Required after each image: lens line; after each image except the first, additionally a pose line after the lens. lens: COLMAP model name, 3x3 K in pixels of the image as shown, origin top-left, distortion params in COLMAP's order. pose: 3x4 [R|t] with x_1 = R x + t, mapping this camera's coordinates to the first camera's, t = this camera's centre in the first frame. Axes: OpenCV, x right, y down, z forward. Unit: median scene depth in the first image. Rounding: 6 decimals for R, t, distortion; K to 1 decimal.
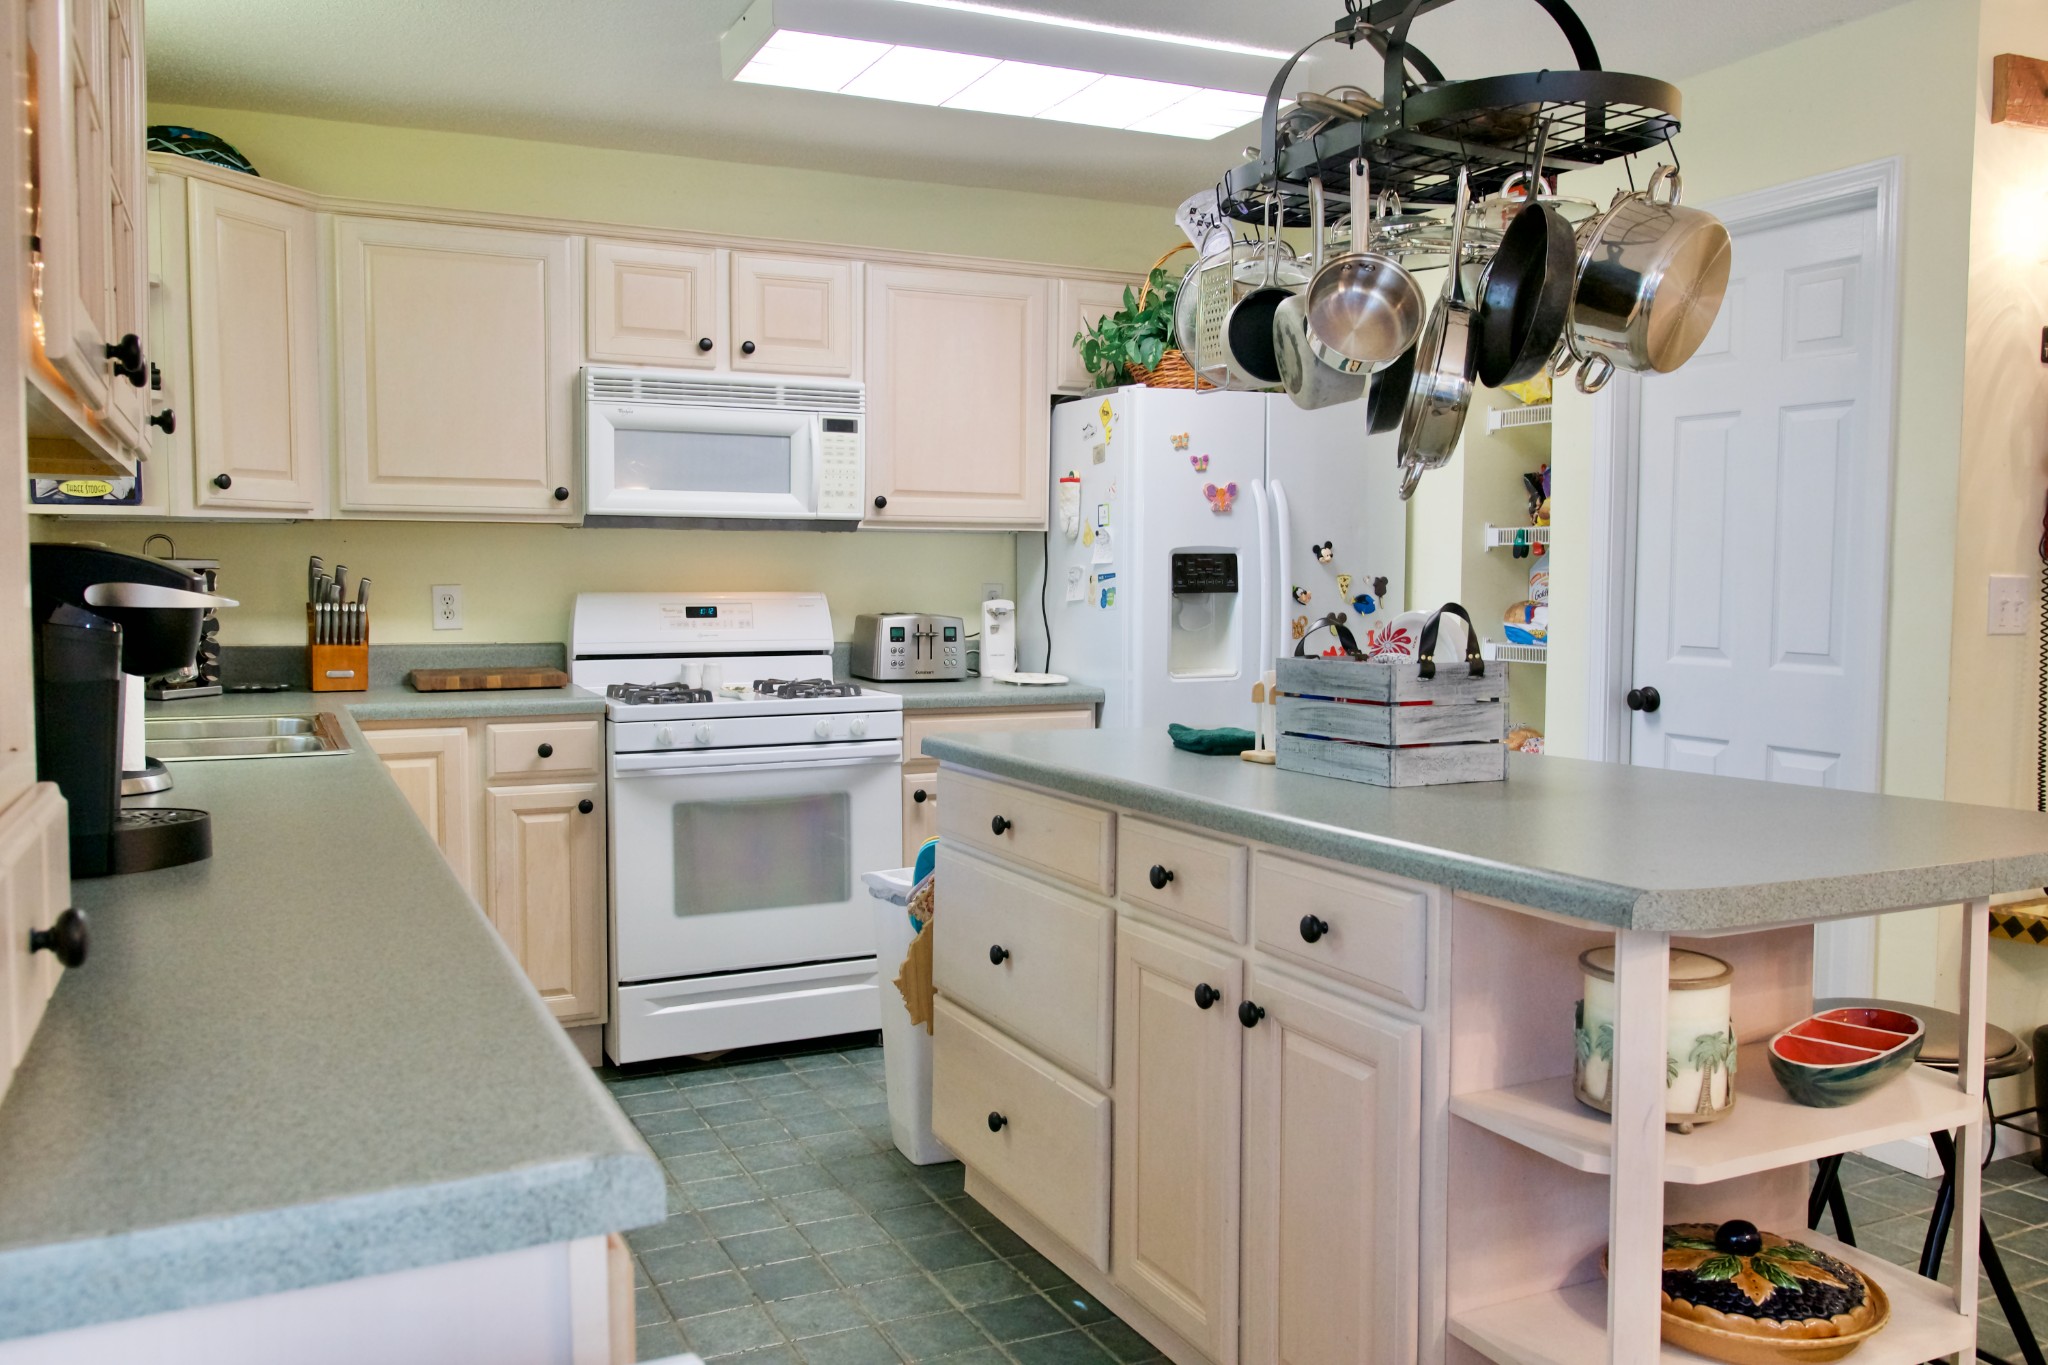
lens RADIAL K [[1591.7, 0, 1021.0], [0, 1591.7, 675.8], [0, 0, 1]] dist [-0.006399, -0.000501]
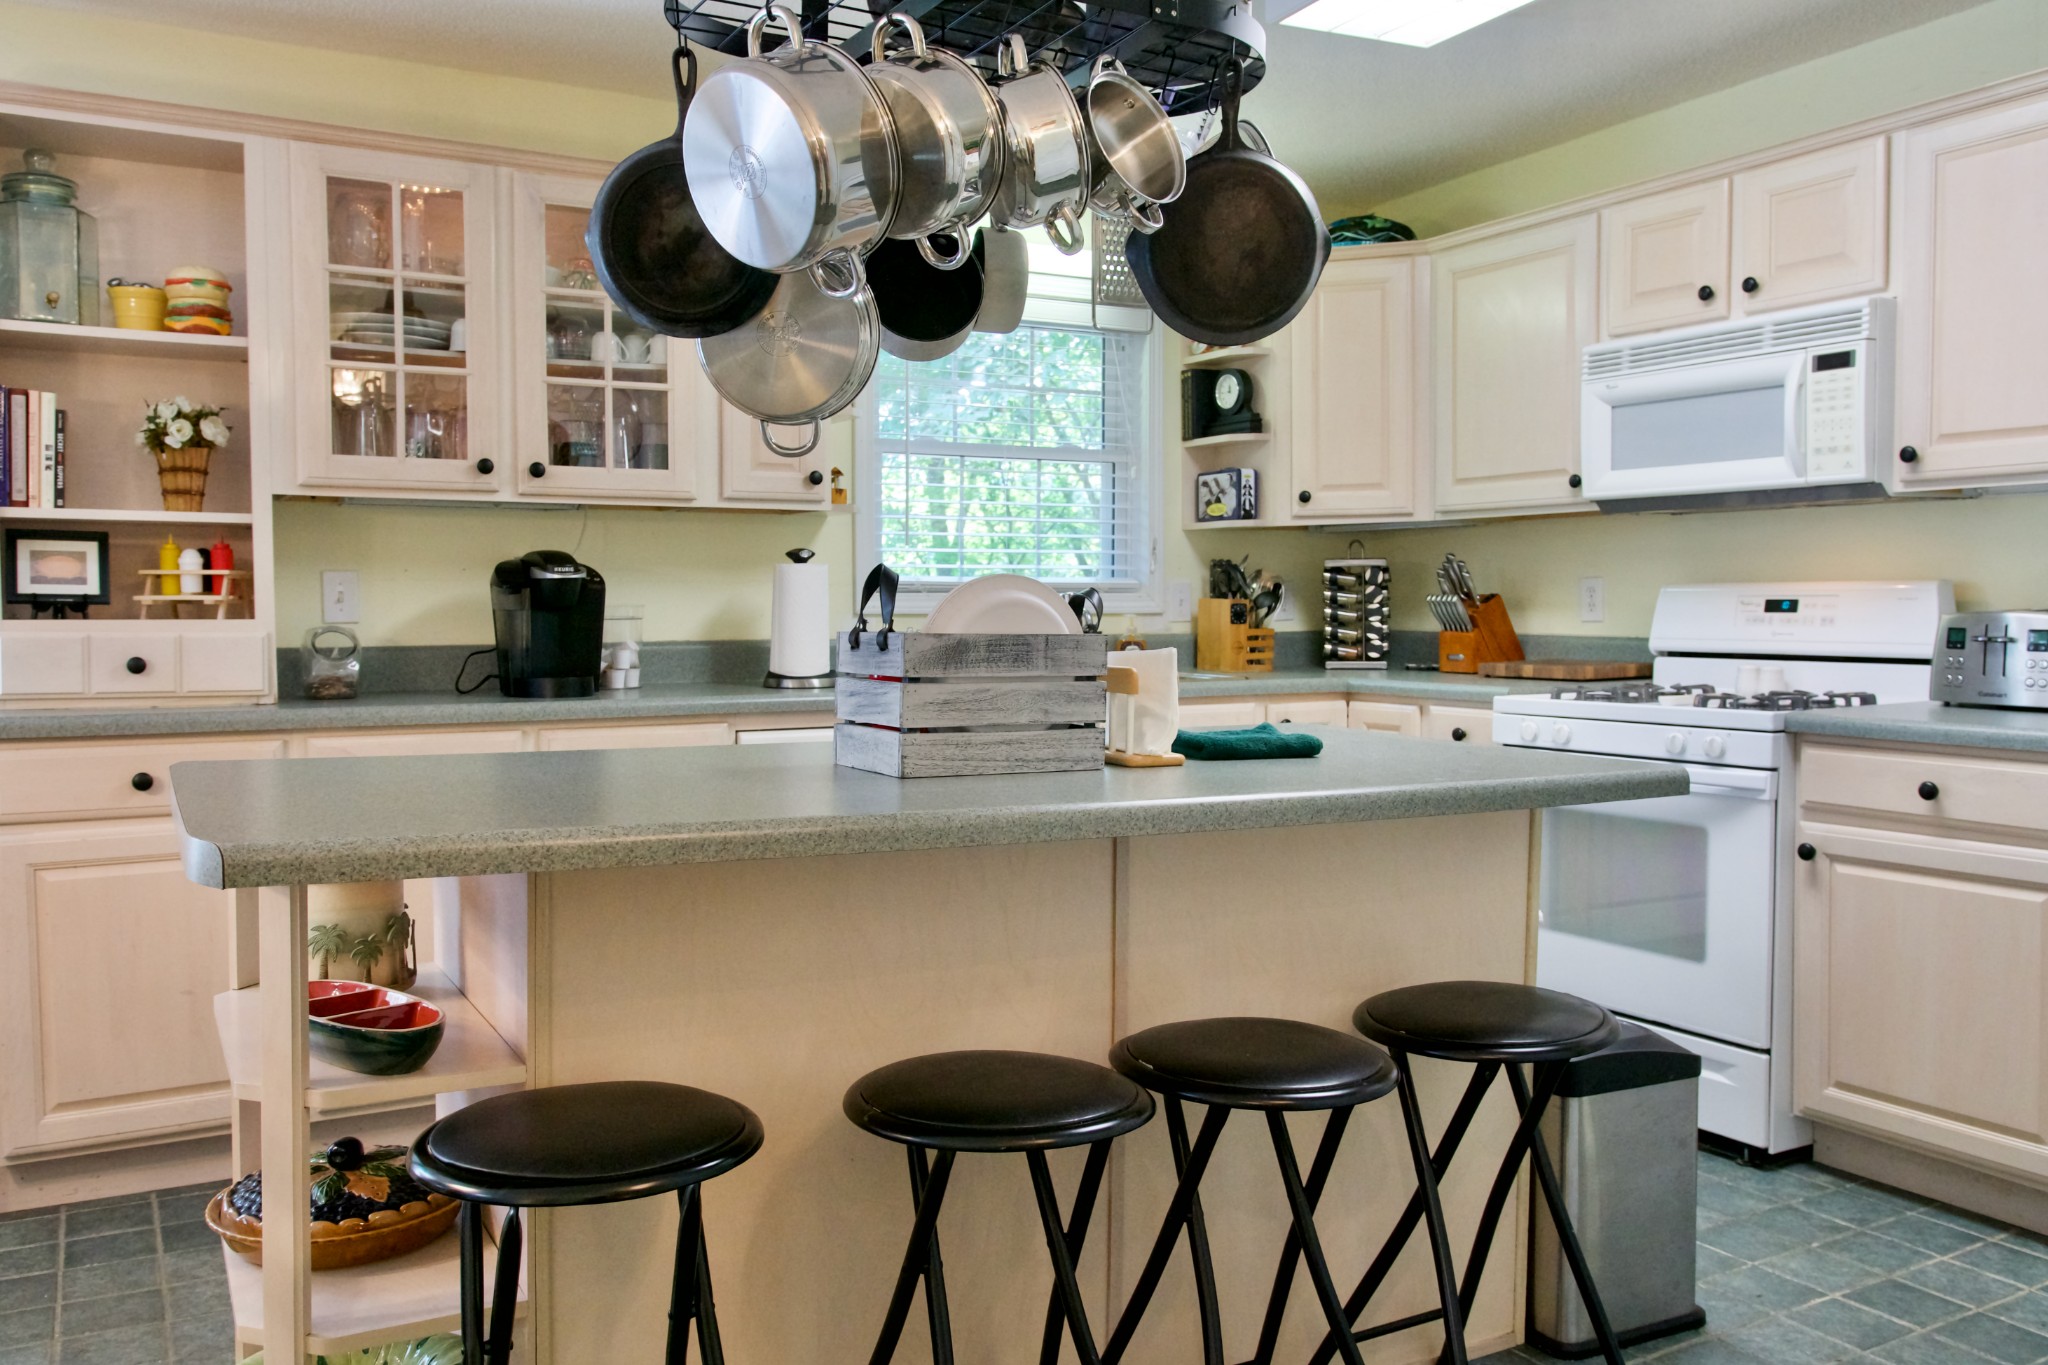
lens RADIAL K [[1591.7, 0, 1021.2], [0, 1591.7, 681.9], [0, 0, 1]] dist [-0.006399, -0.000501]
pose [[0.079175, 0.048602, -0.995675, 0.625236], [-0.058664, 0.997307, 0.044017, -0.014132], [0.995133, 0.054926, 0.081813, 0.559785]]
